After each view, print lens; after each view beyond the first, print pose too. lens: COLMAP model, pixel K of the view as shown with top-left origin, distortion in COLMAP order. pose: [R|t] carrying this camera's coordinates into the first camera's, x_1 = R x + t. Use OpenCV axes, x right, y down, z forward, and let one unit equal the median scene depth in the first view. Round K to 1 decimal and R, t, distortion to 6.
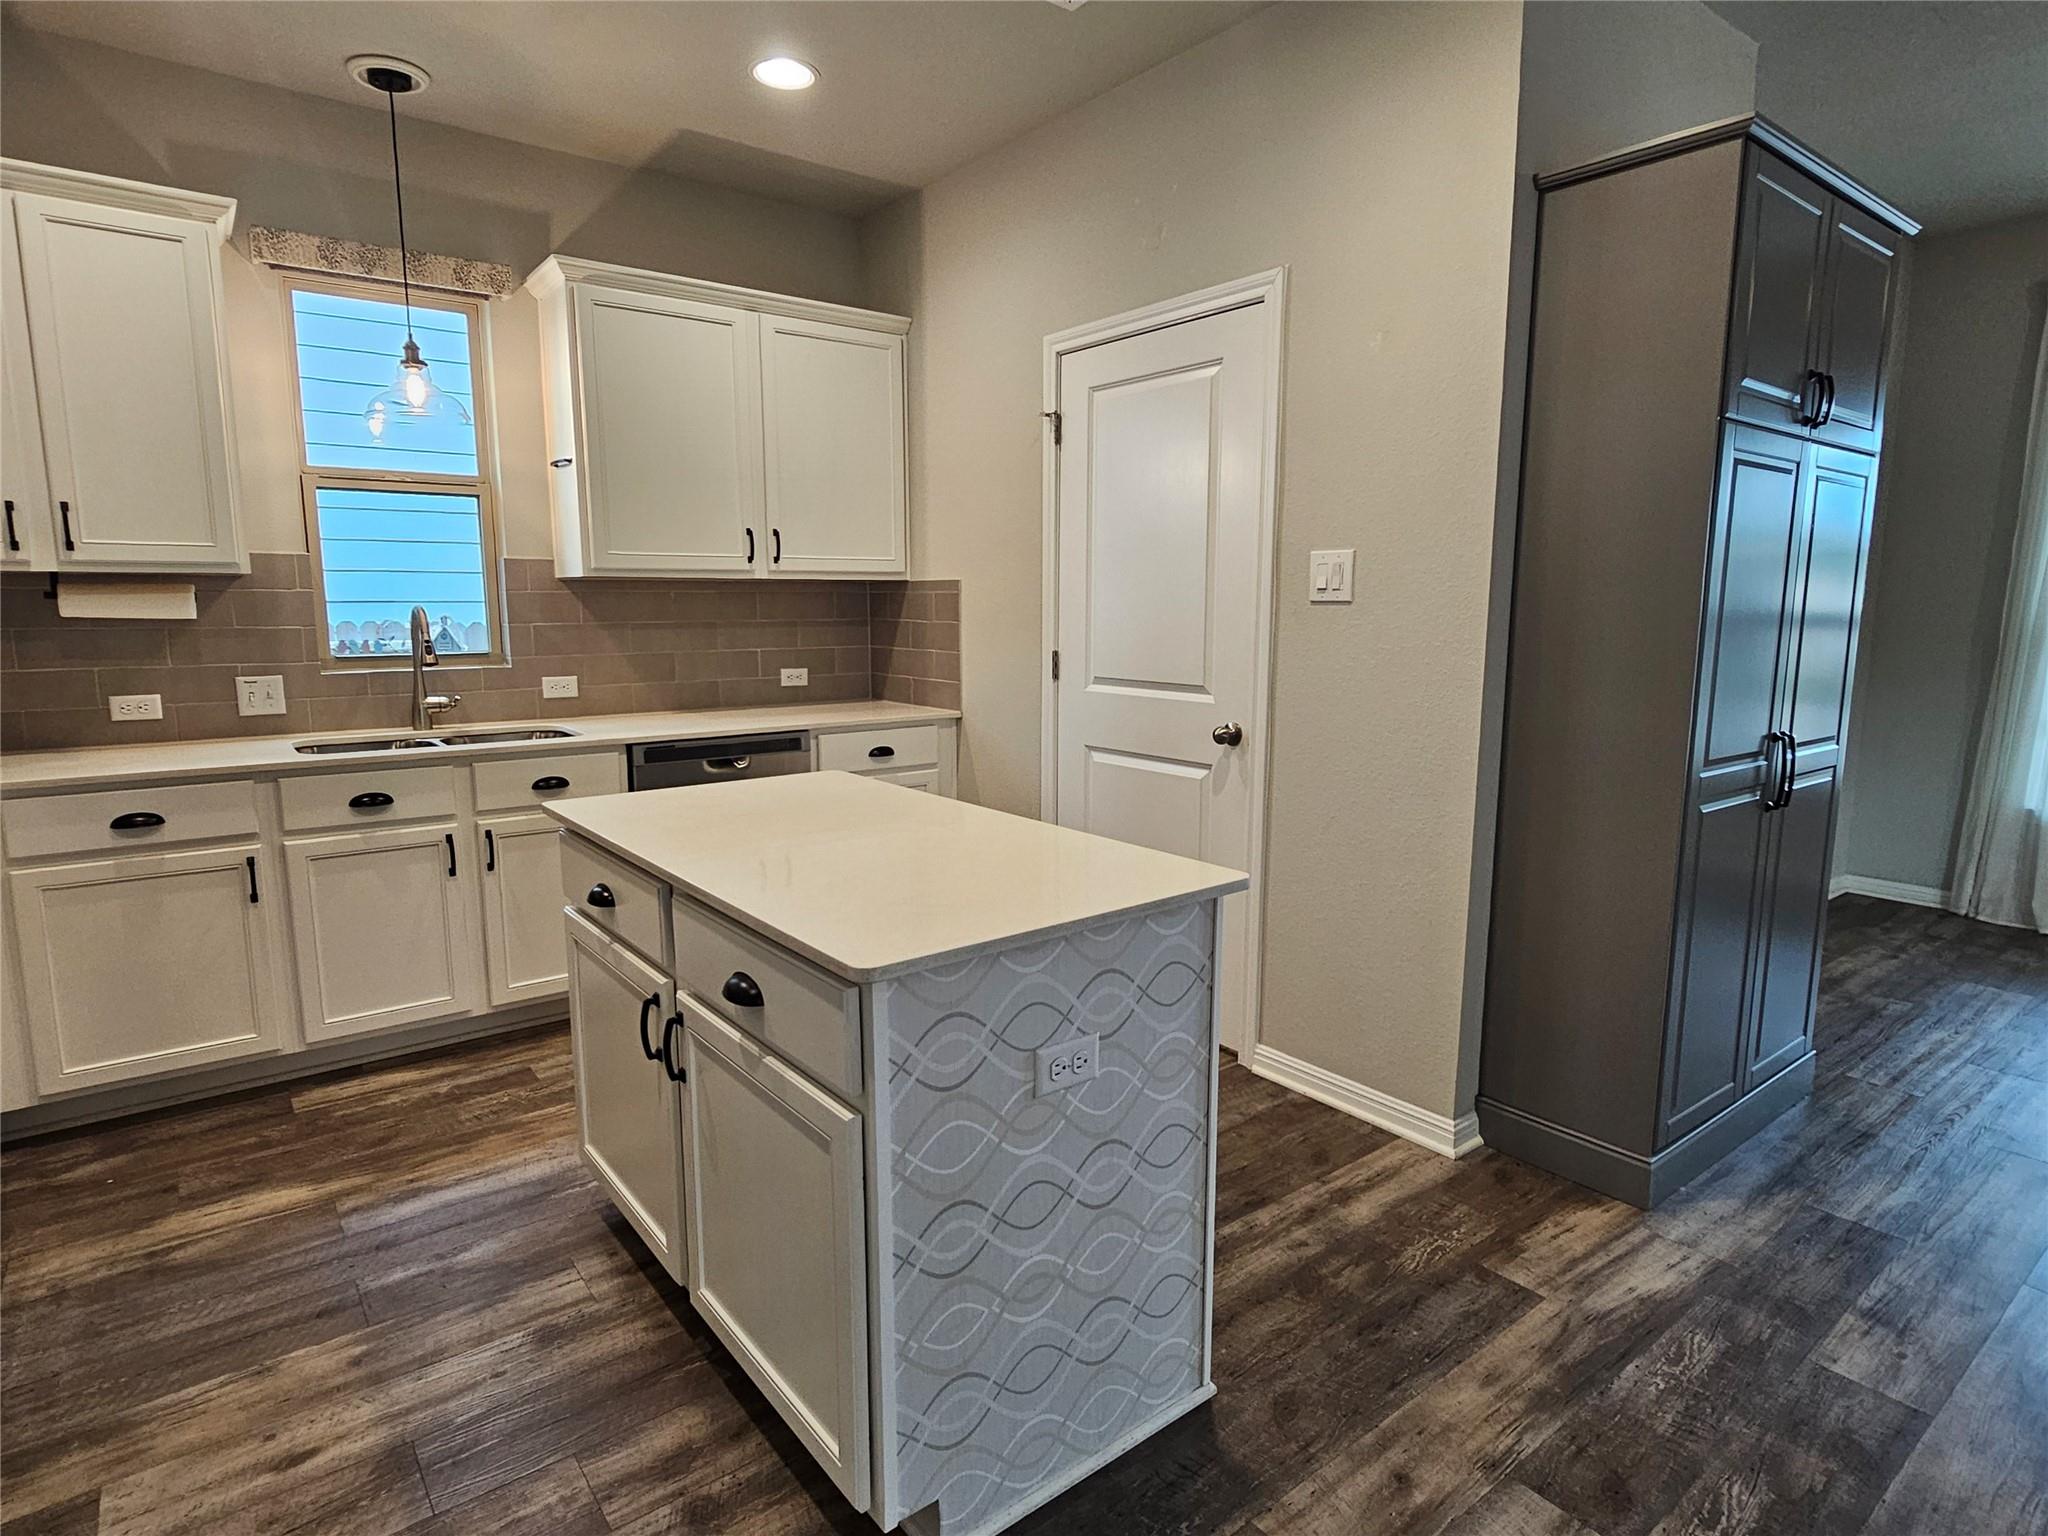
lens RADIAL K [[1103.4, 0, 1029.5], [0, 1103.4, 770.9], [0, 0, 1]] dist [-0.006002, 0.002669]
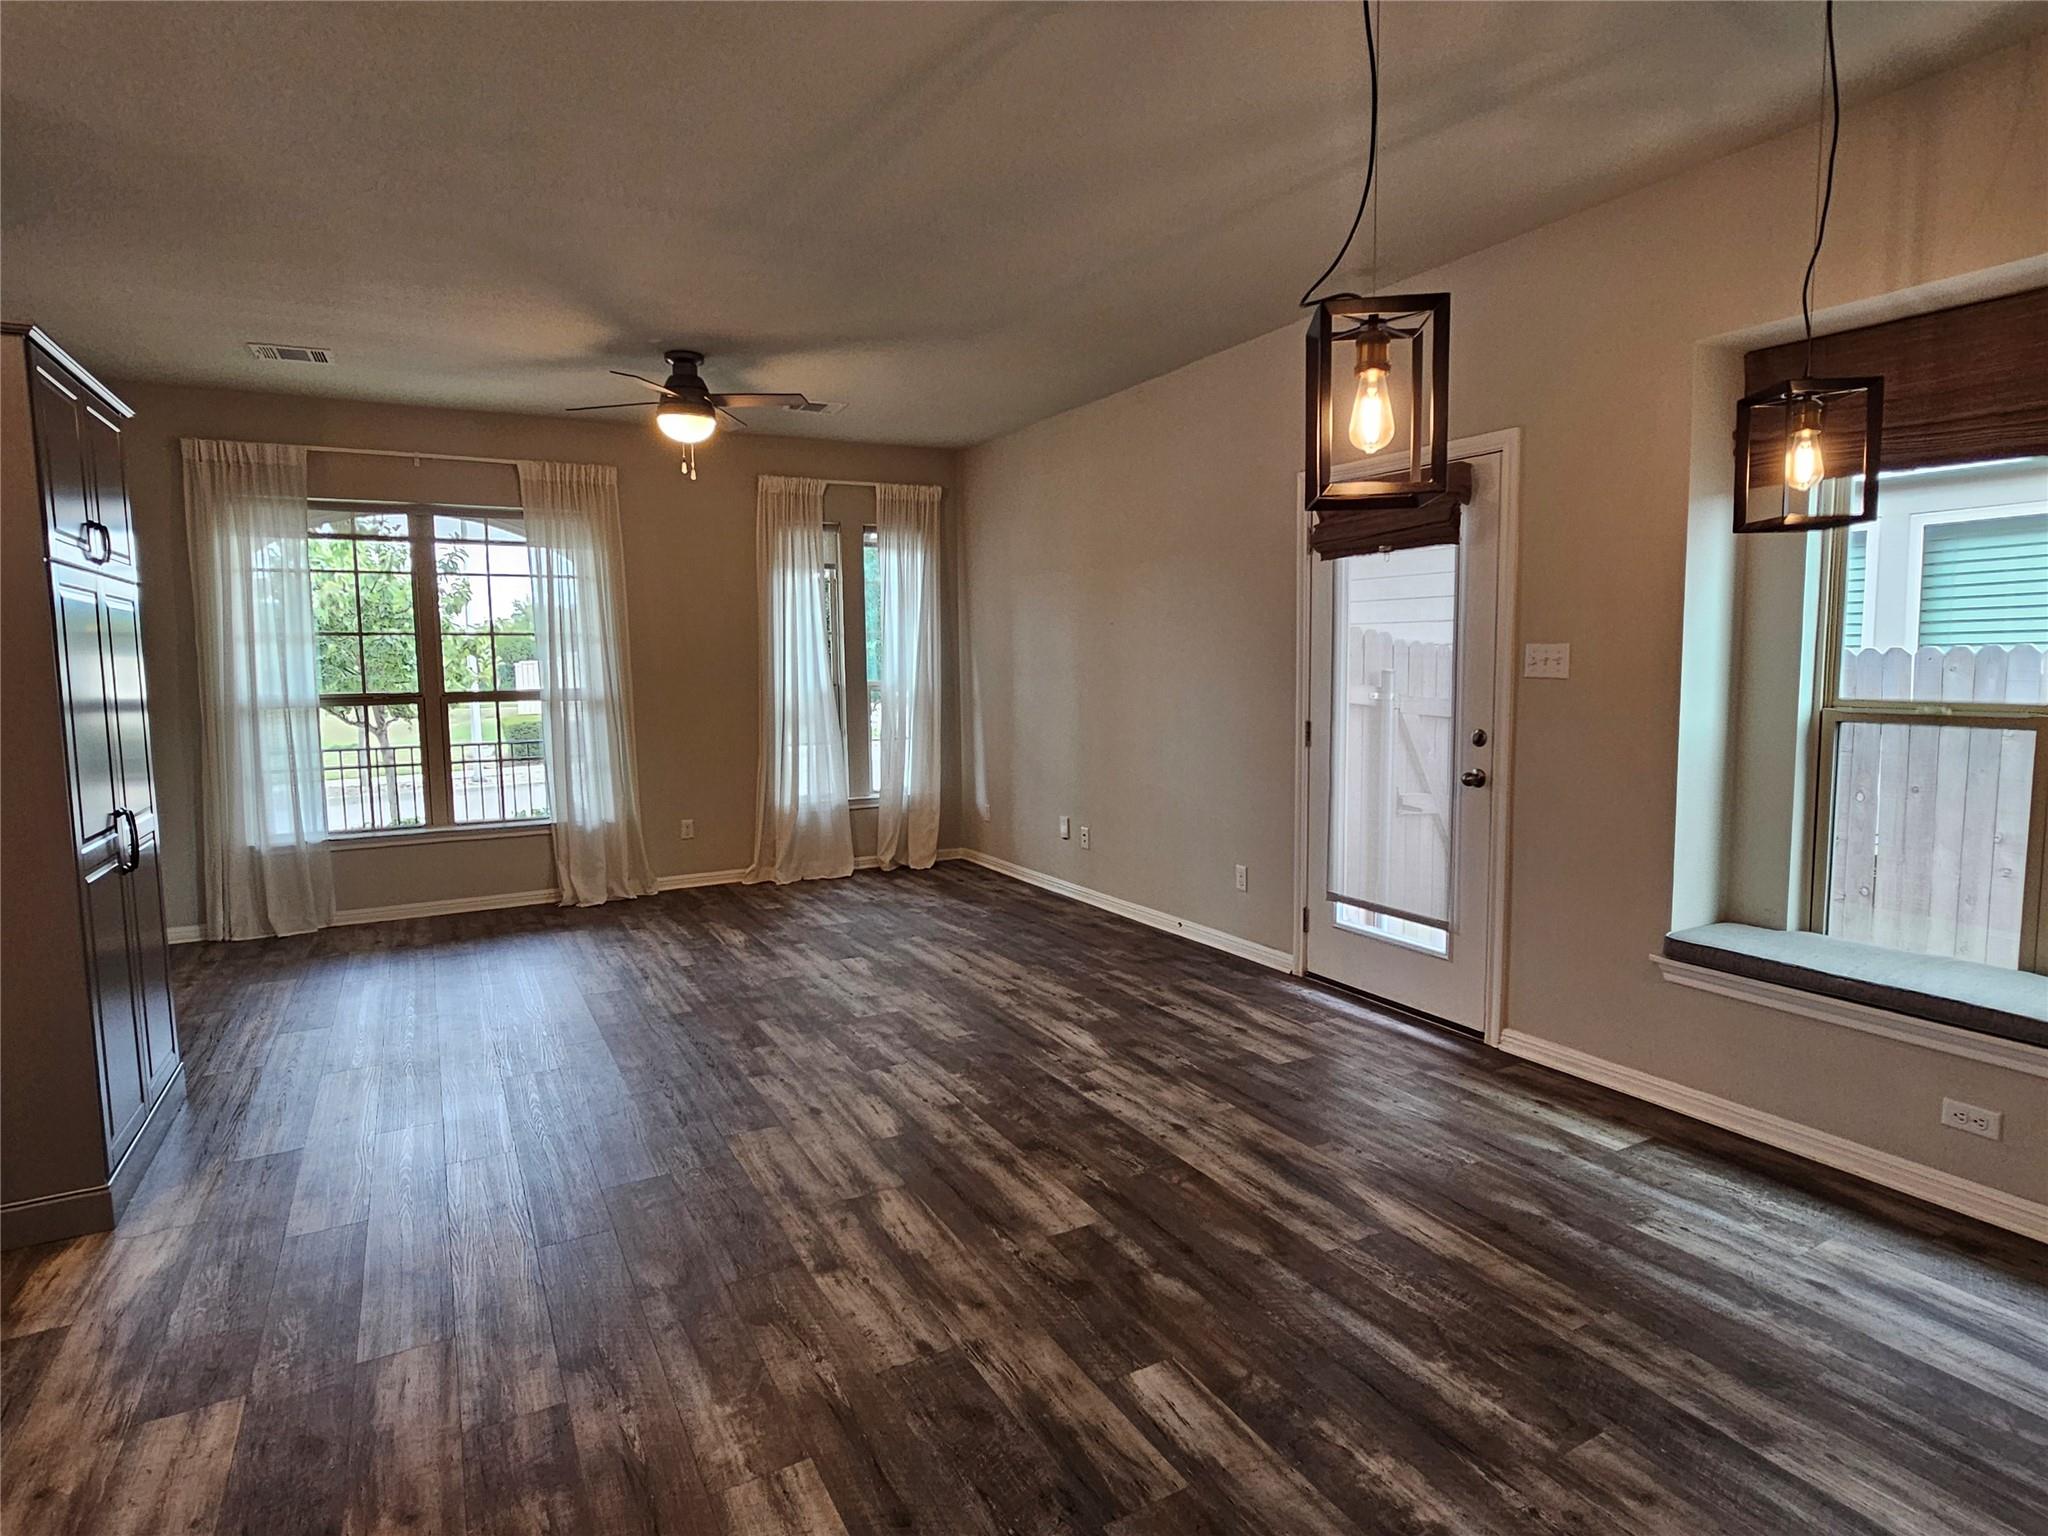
lens RADIAL K [[1103.4, 0, 1015.9], [0, 1103.4, 757.5], [0, 0, 1]] dist [-0.006002, 0.002669]
pose [[0.158545, -0.093572, 0.982908, -0.328517], [0.166479, 0.983780, 0.066802, -0.006336], [-0.973215, 0.153043, 0.171551, -0.171536]]
